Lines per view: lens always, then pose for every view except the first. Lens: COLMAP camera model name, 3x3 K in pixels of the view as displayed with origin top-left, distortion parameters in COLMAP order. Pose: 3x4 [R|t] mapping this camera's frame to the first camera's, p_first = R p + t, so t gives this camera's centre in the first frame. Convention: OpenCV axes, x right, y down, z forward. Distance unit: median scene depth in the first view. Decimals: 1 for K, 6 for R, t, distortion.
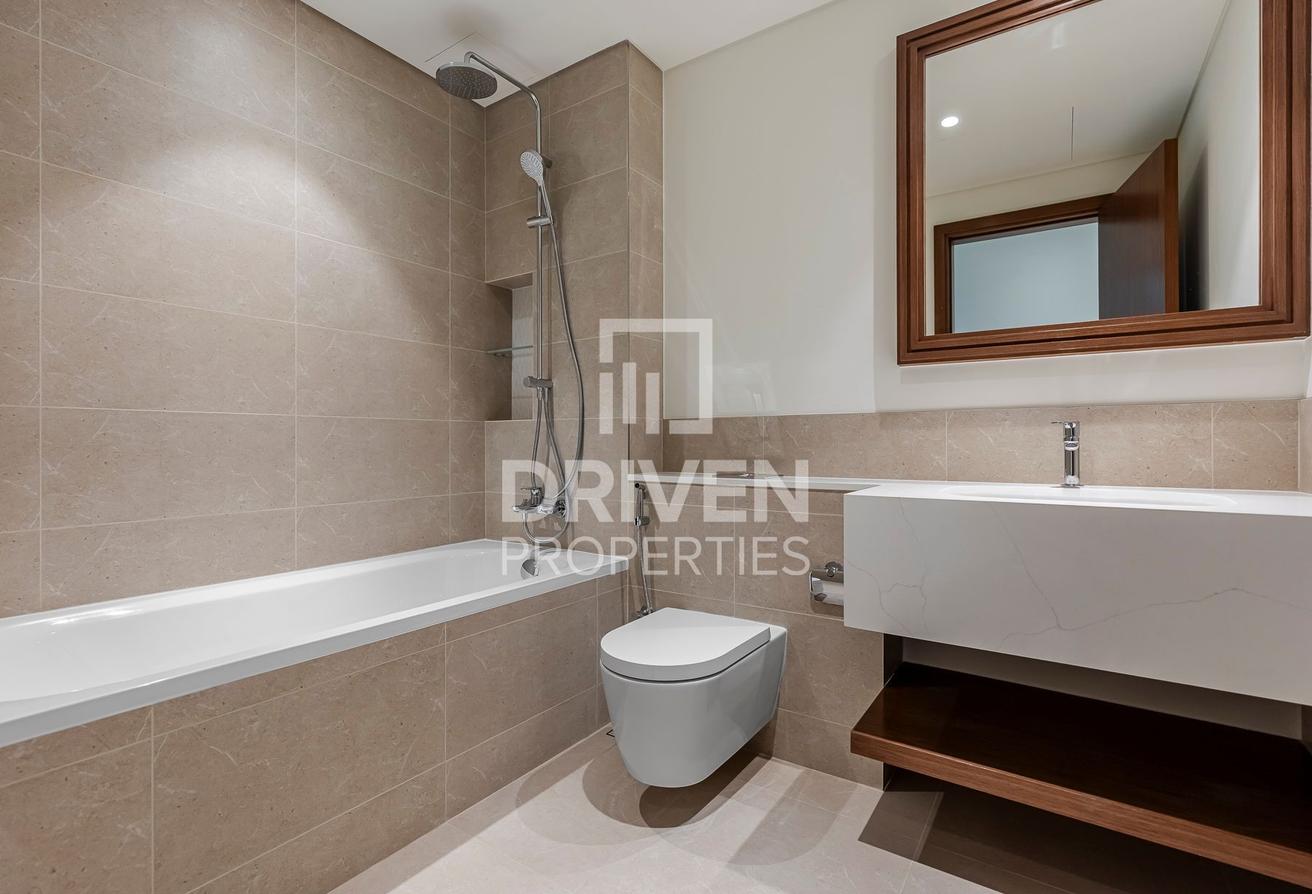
lens RADIAL K [[598.0, 0, 680.3], [0, 598.0, 439.2], [0, 0, 1]] dist [0.000726, 0.000001]
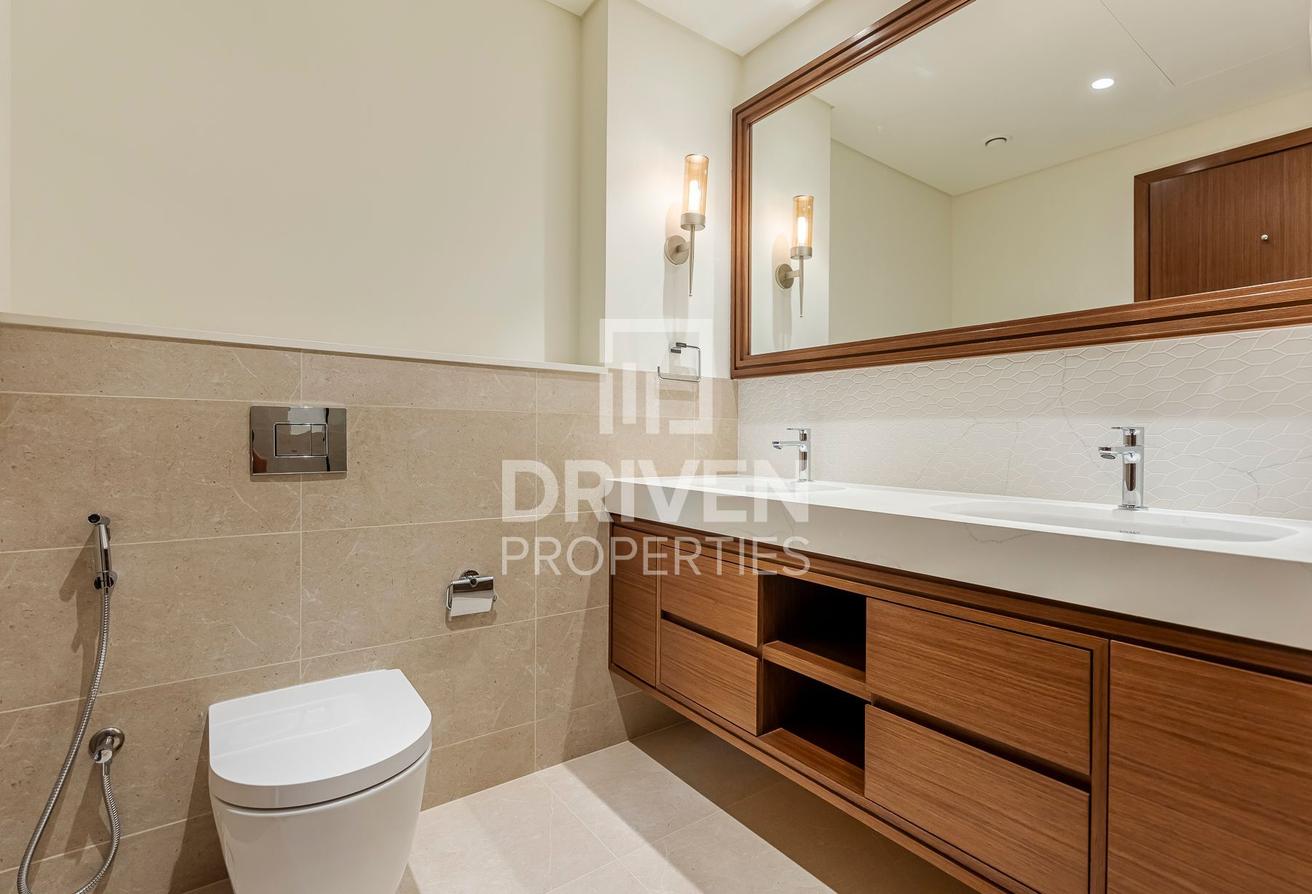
lens RADIAL K [[618.2, 0, 649.9], [0, 618.2, 434.6], [0, 0, 1]] dist [-0.000335, -0.000114]
pose [[0.926936, 0.001276, -0.375217, 0.363199], [0.002539, 0.999950, 0.009673, -0.028568], [0.375210, -0.009919, 0.926887, -0.011111]]
